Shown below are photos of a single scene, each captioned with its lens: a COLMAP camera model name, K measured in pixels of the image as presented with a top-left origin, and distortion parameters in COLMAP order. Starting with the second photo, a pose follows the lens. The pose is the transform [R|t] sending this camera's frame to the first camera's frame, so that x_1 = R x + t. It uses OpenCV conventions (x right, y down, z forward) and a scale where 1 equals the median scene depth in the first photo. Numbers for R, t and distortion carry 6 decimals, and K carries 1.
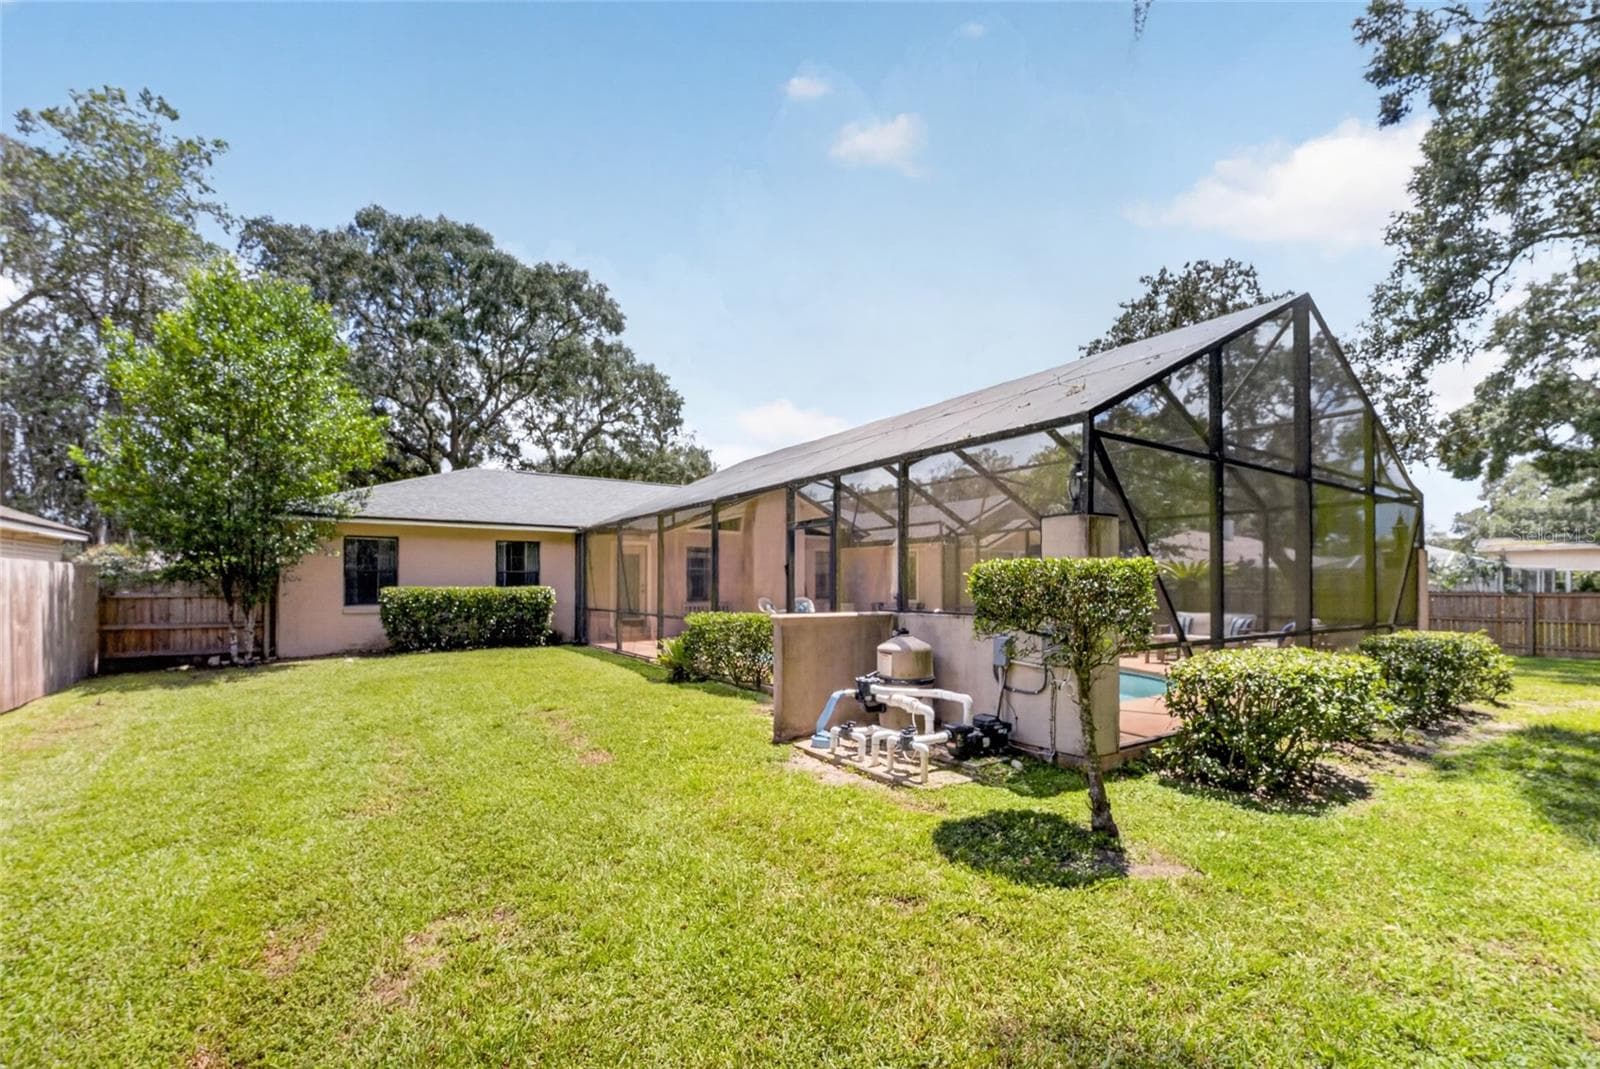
lens RADIAL K [[698.8, 0, 799.2], [0, 698.8, 576.8], [0, 0, 1]] dist [-0.016760, -0.000008]
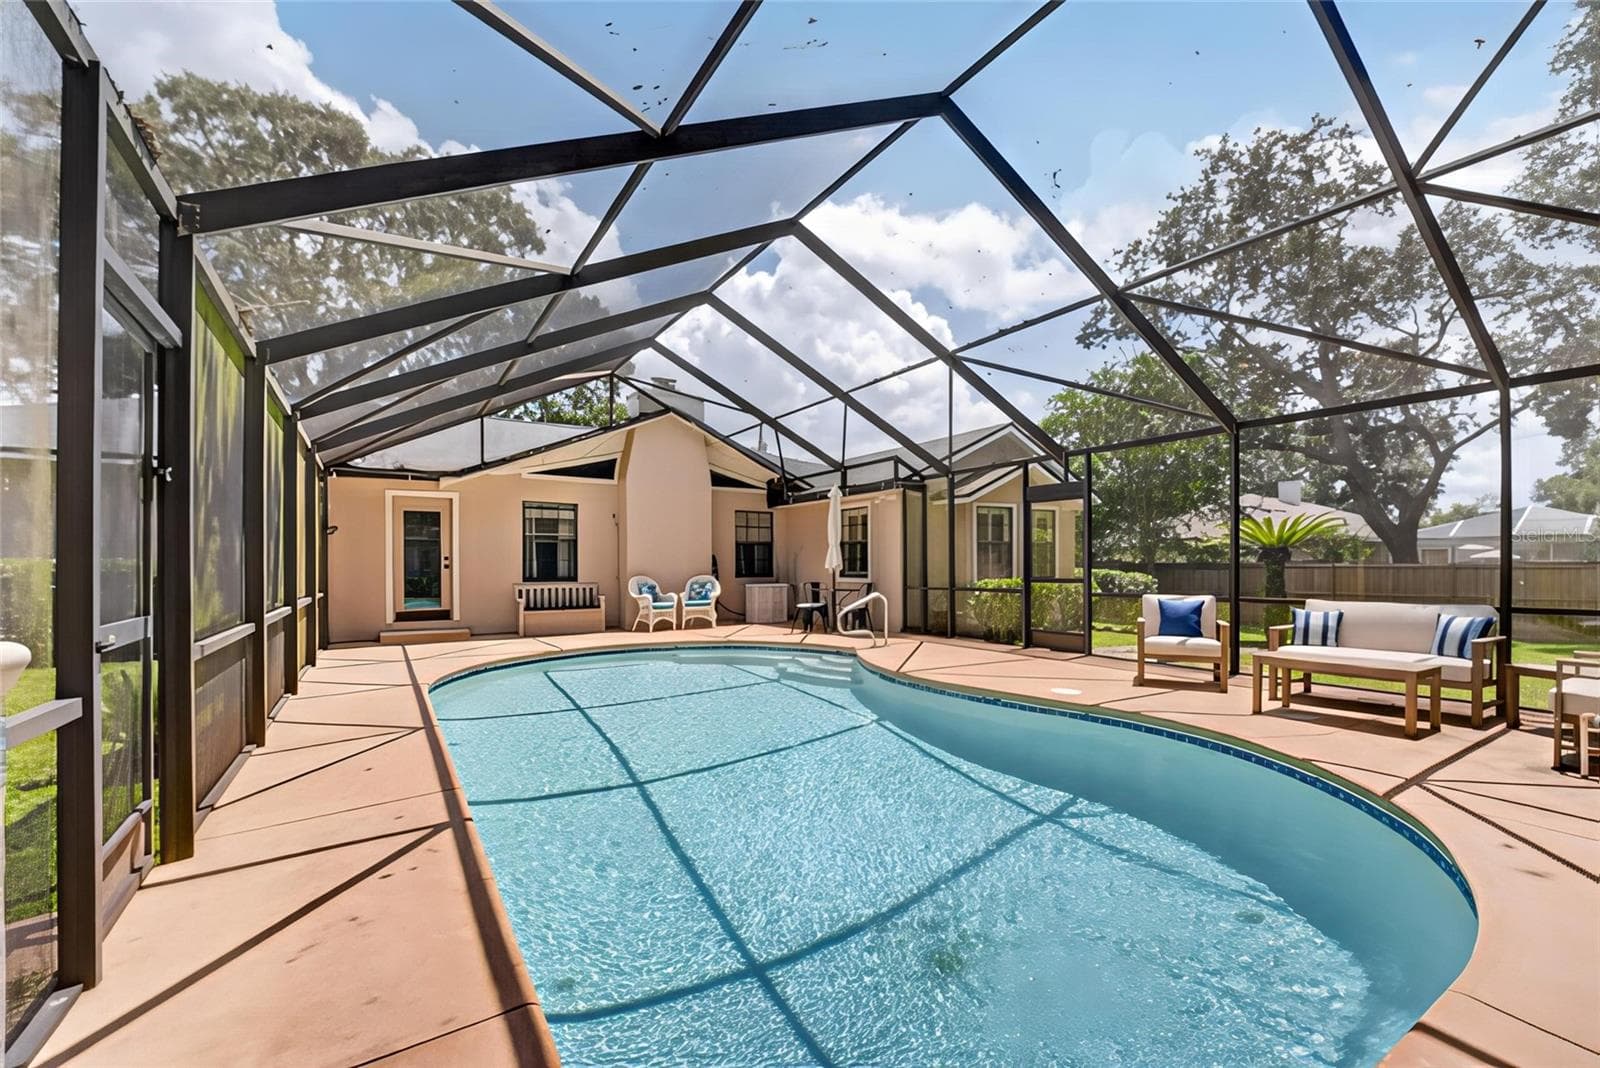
lens RADIAL K [[692.9, 0, 812.0], [0, 692.9, 562.6], [0, 0, 1]] dist [-0.020117, -0.000439]
pose [[0.999382, -0.004904, -0.034812, 0.098381], [0.005262, 0.999934, 0.010217, 0.008336], [0.034760, -0.010394, 0.999342, 0.234916]]
